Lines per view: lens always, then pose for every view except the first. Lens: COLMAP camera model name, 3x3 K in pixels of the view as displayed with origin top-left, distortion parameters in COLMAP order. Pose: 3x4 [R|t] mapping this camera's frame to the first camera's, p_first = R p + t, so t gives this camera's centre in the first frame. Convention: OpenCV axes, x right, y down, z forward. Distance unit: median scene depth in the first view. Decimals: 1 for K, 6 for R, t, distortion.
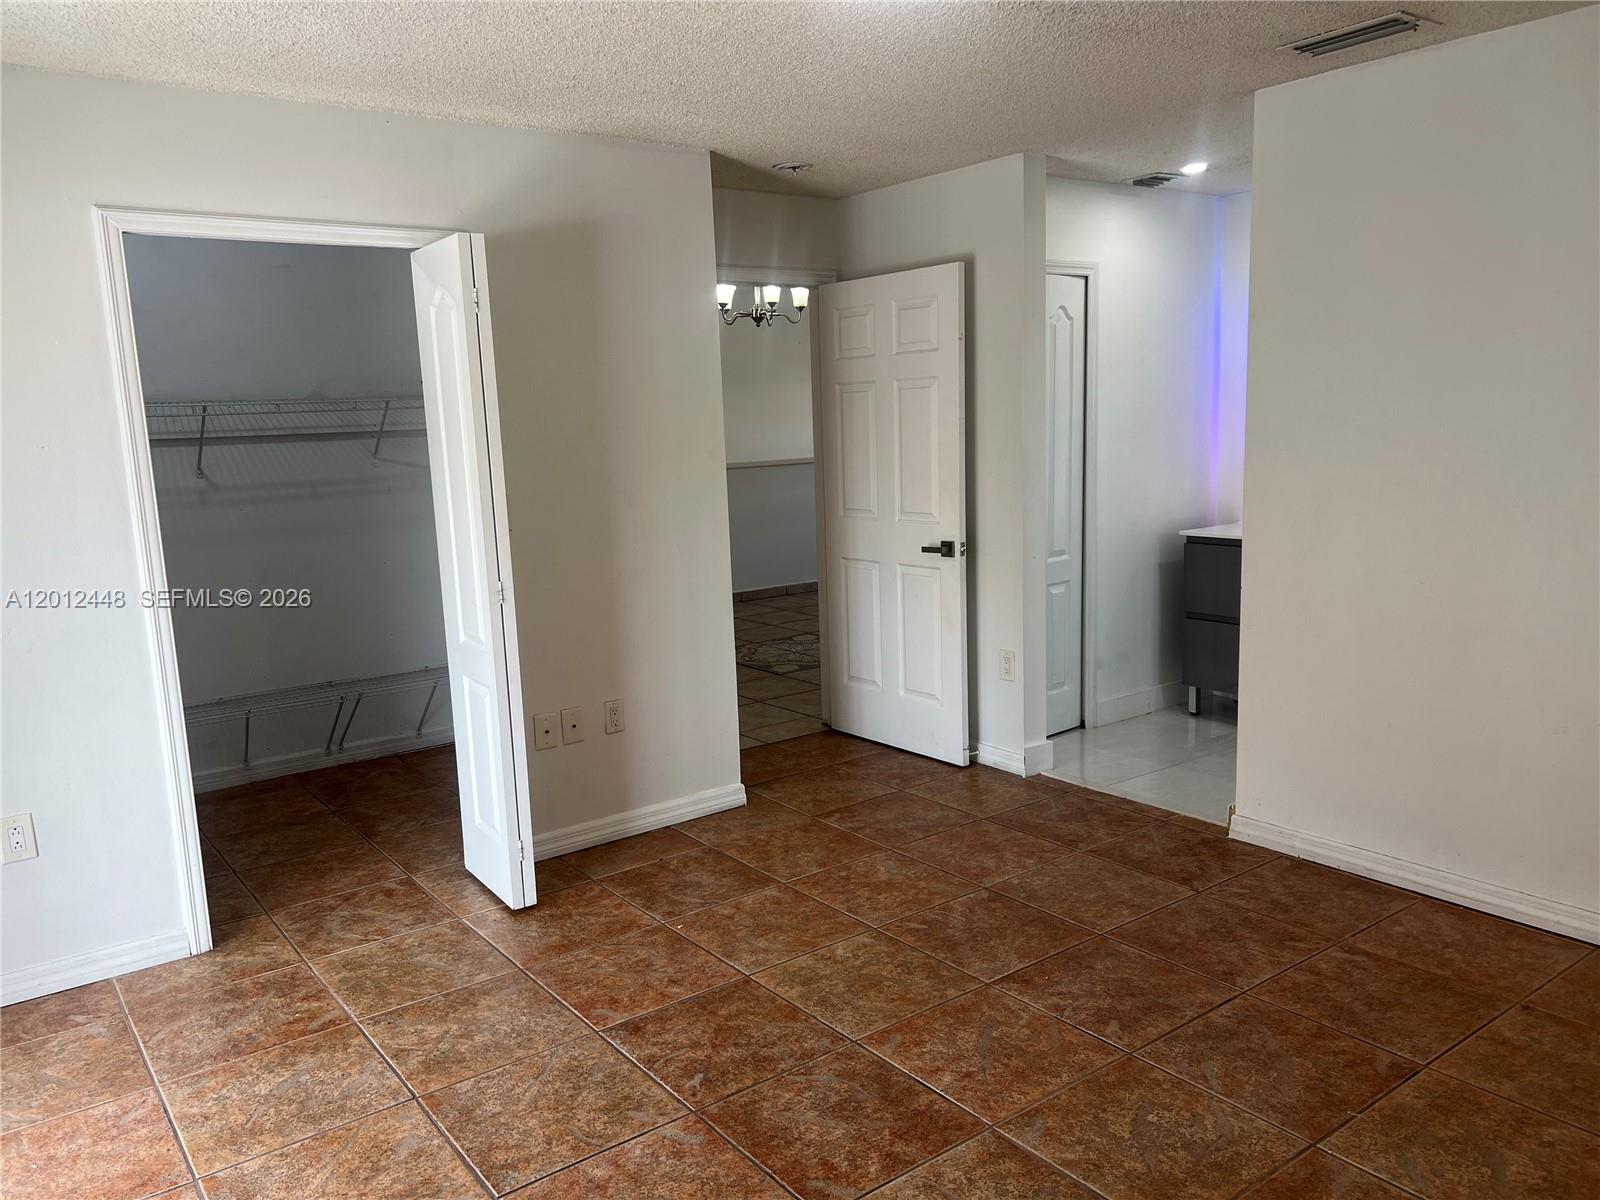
lens RADIAL K [[1216.5, 0, 801.6], [0, 1216.5, 595.3], [0, 0, 1]] dist [0.056901, -0.058852]
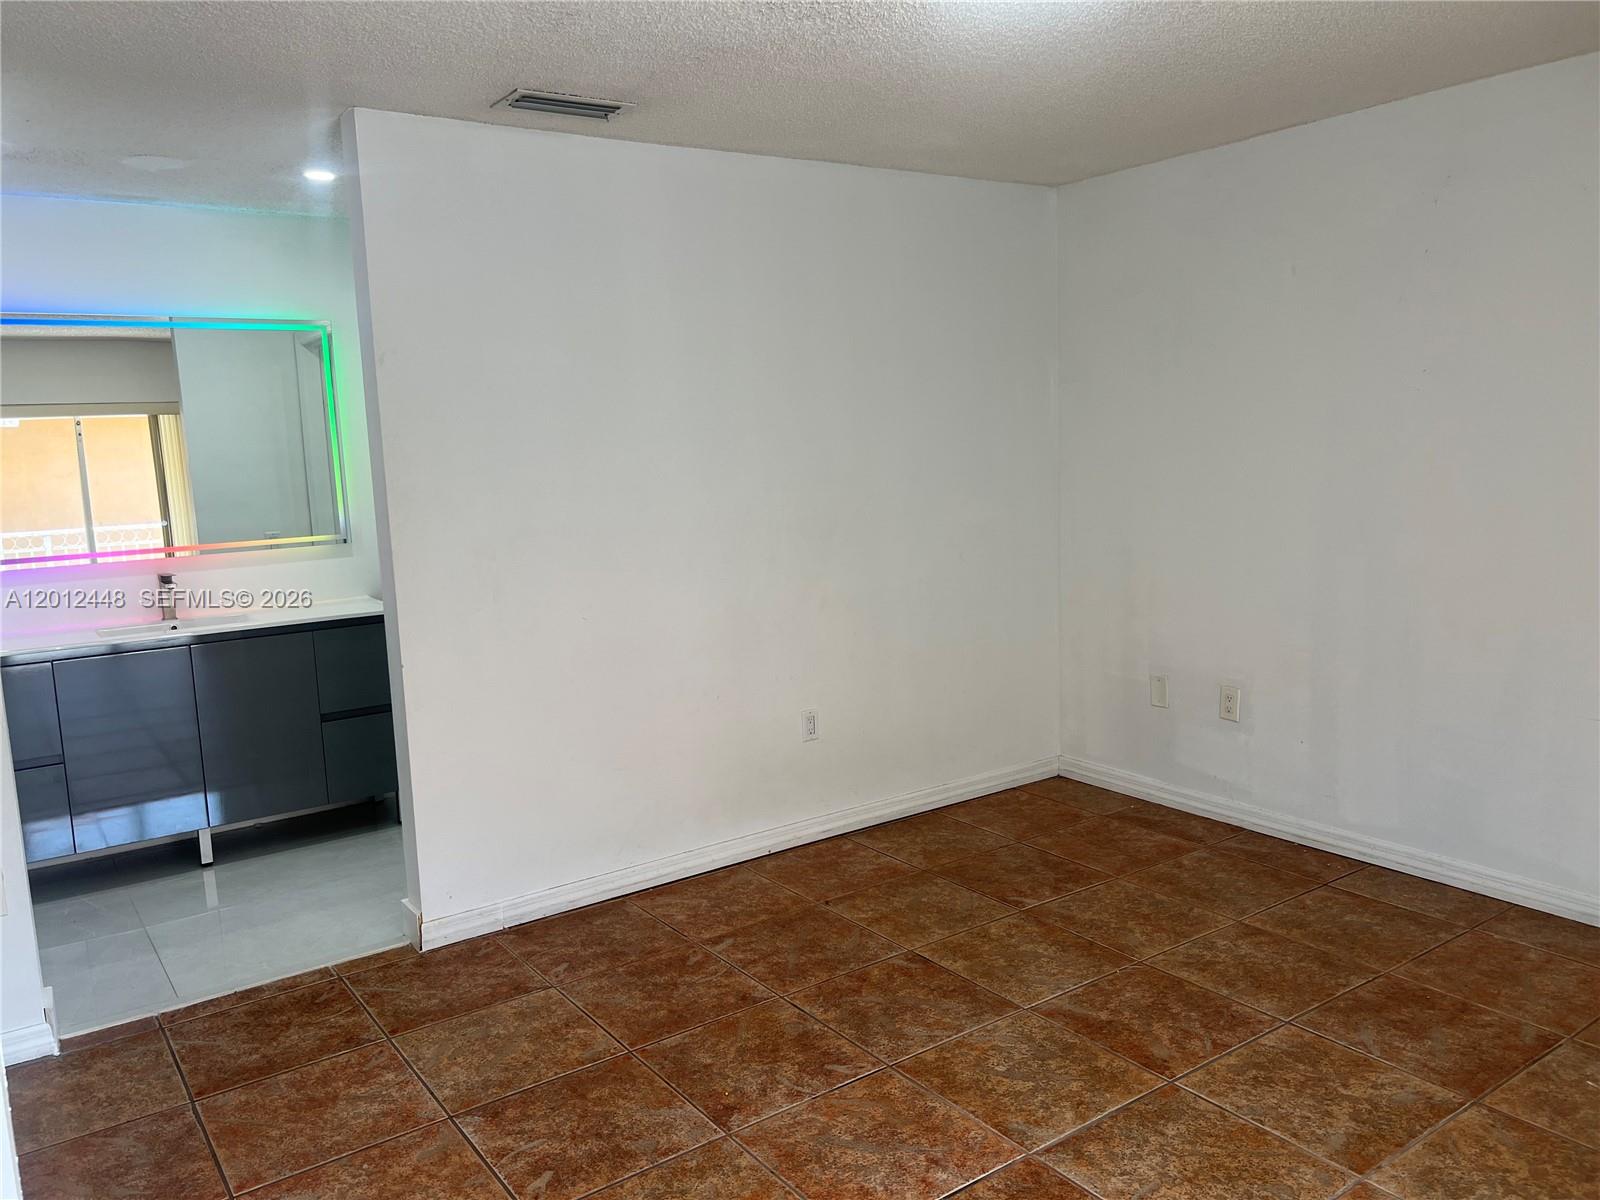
lens RADIAL K [[1216.5, 0, 796.9], [0, 1216.5, 588.1], [0, 0, 1]] dist [0.056901, -0.058852]
pose [[0.028763, -0.093621, 0.995192, -0.640739], [0.185614, 0.978789, 0.086713, -0.107592], [-0.982202, 0.182227, 0.045531, 0.855585]]
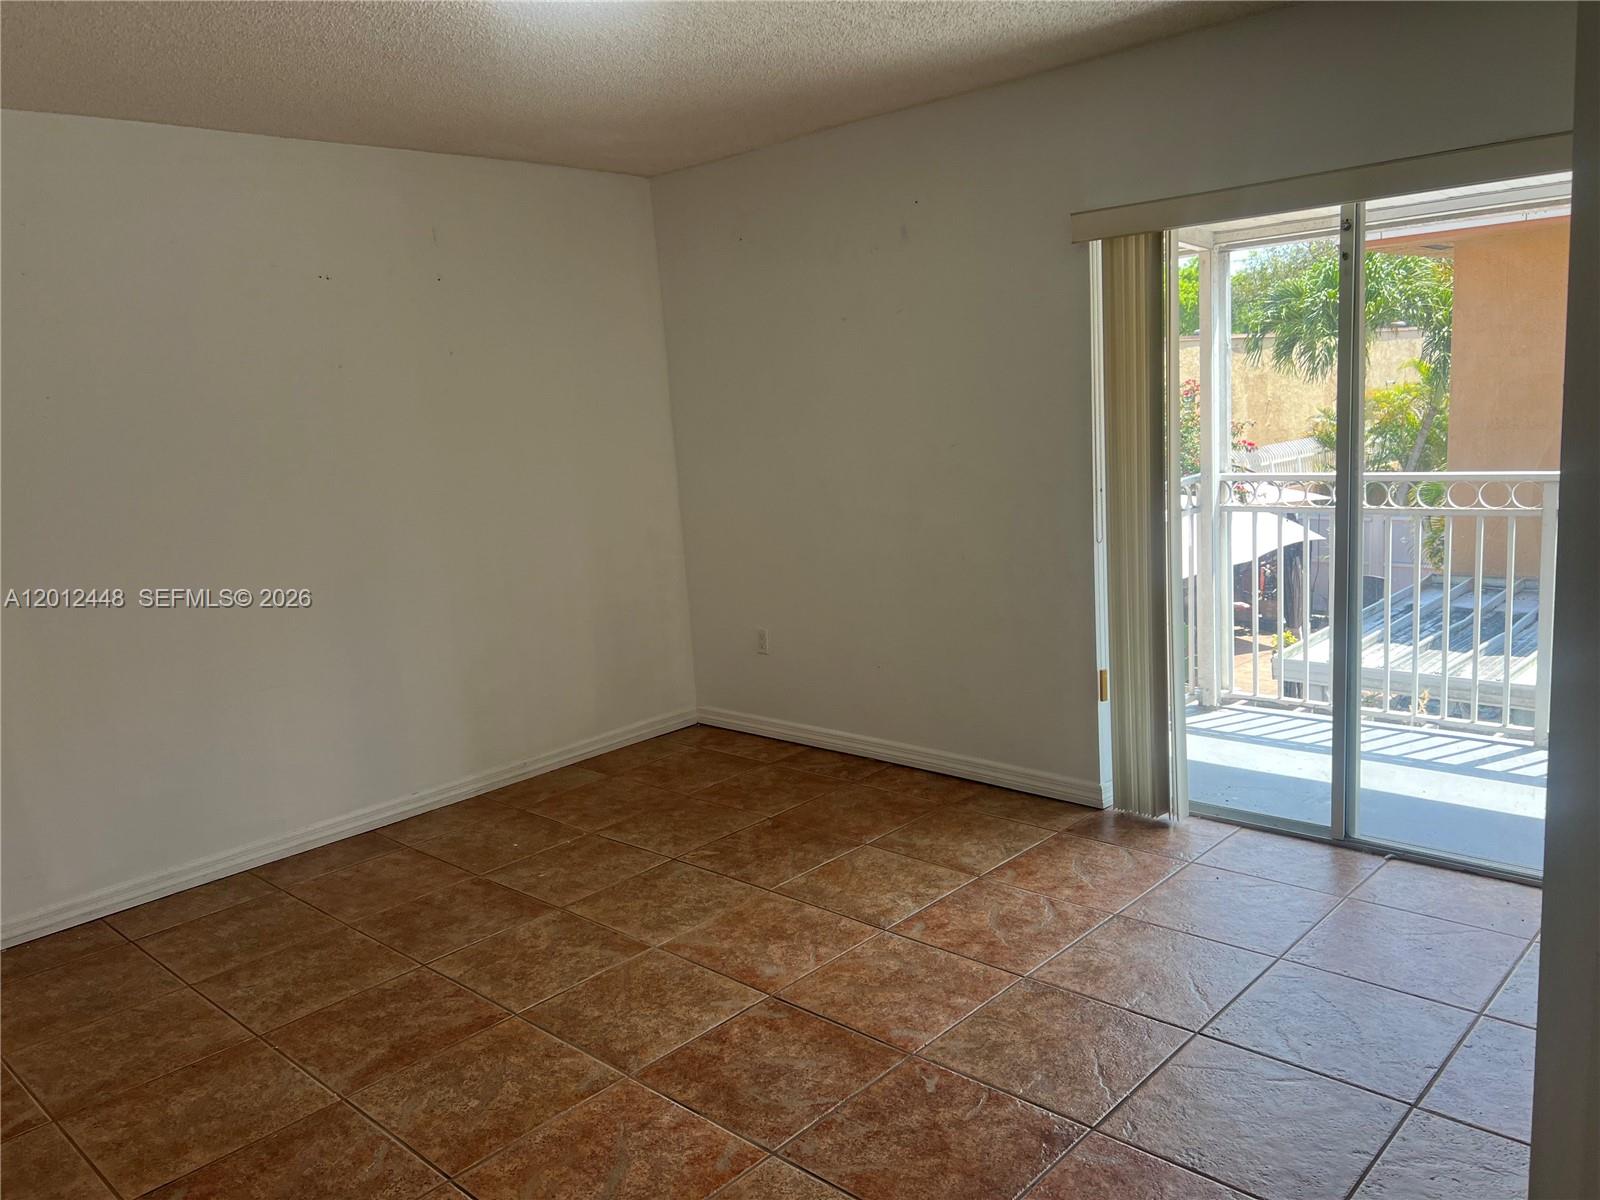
lens RADIAL K [[1216.5, 0, 791.8], [0, 1216.5, 598.9], [0, 0, 1]] dist [0.056901, -0.058852]
pose [[-0.981404, 0.129228, -0.141935, 0.092226], [0.077889, 0.943921, 0.320853, -0.236564], [0.175438, 0.303832, -0.936434, 1.539173]]
